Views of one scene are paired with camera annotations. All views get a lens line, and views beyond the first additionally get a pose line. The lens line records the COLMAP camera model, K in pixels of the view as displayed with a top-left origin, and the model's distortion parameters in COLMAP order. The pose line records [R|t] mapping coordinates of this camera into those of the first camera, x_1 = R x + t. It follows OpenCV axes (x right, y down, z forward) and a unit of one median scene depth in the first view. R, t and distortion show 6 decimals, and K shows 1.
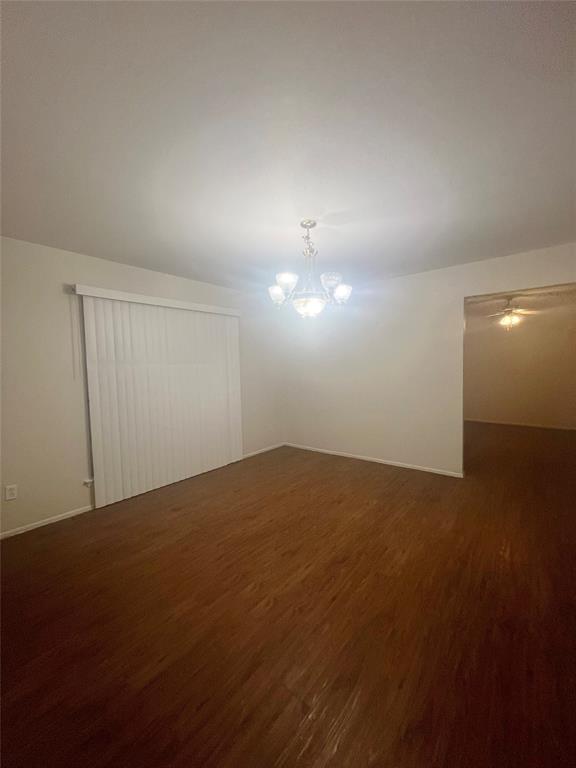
lens RADIAL K [[311.2, 0, 290.3], [0, 311.2, 383.1], [0, 0, 1]] dist [-0.000589, -0.000027]
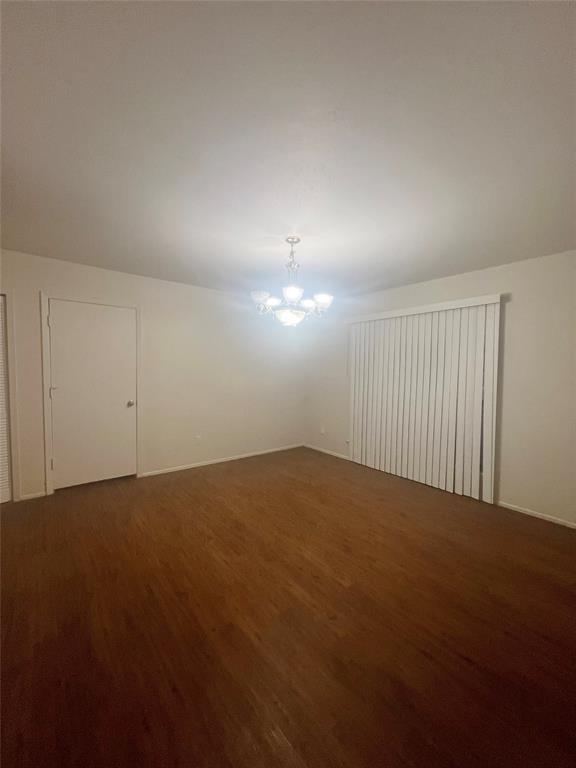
lens RADIAL K [[306.7, 0, 291.5], [0, 306.7, 383.1], [0, 0, 1]] dist [0.001081, 0.000015]
pose [[-0.205289, 0.060133, -0.976852, 1.052024], [-0.066720, 0.994929, 0.075267, -0.090309], [0.976424, 0.080627, -0.200236, 1.152216]]
